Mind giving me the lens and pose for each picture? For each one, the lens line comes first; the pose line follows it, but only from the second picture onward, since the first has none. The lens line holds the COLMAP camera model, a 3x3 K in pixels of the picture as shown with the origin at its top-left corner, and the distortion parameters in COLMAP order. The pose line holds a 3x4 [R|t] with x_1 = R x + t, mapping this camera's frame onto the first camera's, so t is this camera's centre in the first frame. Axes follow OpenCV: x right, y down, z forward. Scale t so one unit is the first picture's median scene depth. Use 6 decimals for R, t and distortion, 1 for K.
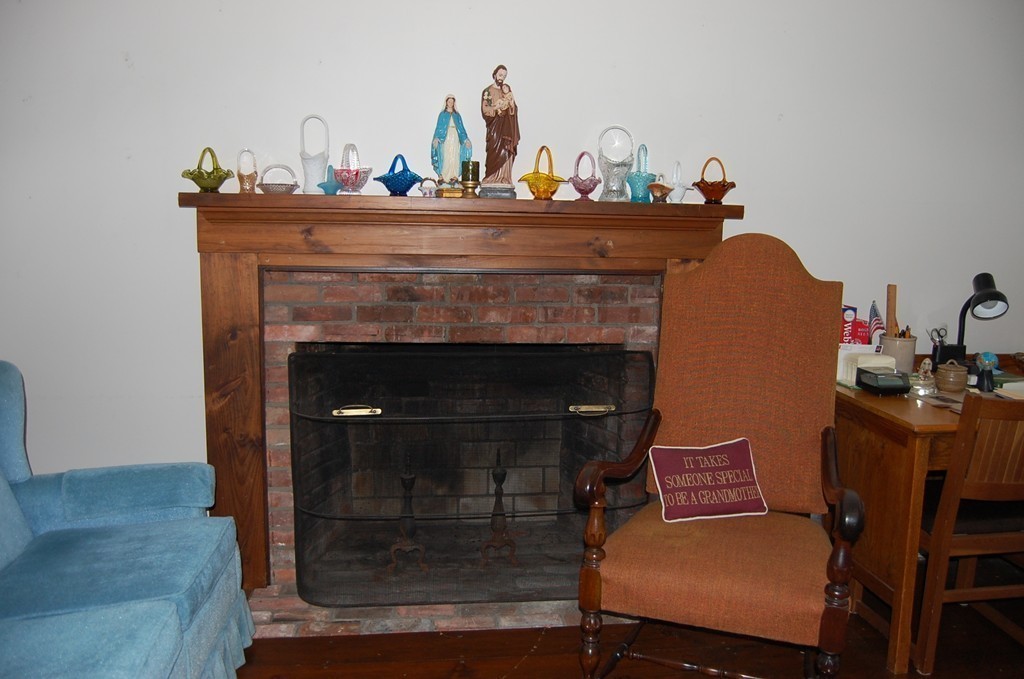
lens RADIAL K [[808.1, 0, 520.3], [0, 808.1, 335.7], [0, 0, 1]] dist [-0.088887, 0.008942]
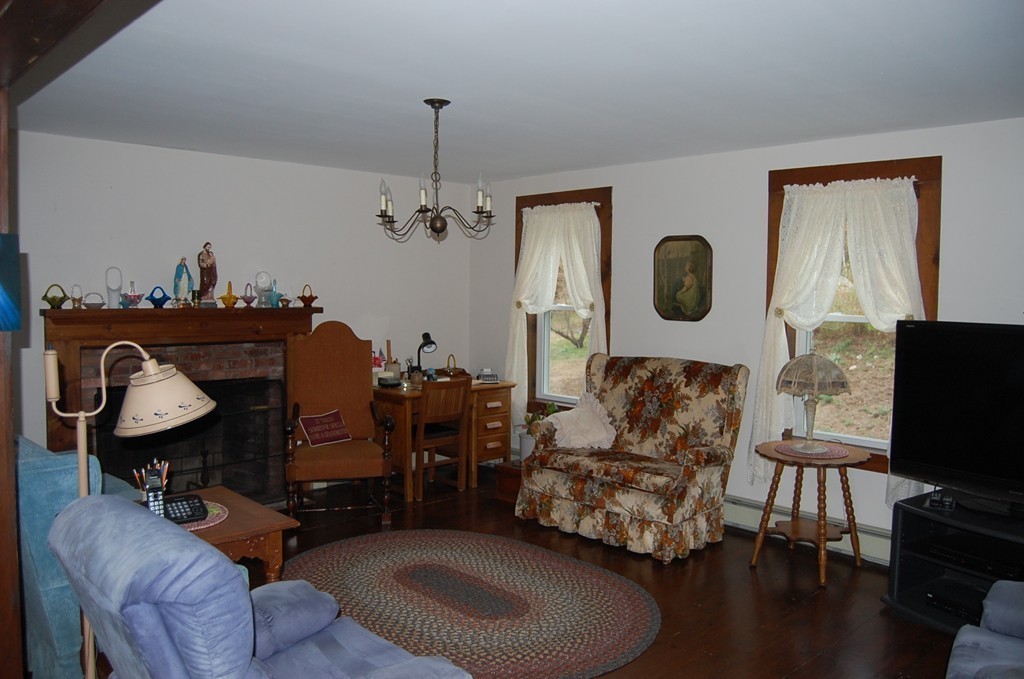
lens RADIAL K [[808.1, 0, 513.0], [0, 808.1, 336.6], [0, 0, 1]] dist [-0.088887, 0.008942]
pose [[0.806638, -0.046343, 0.589226, -0.593517], [0.089196, 0.995049, -0.043845, 0.057393], [-0.584277, 0.087924, 0.806778, -1.049963]]
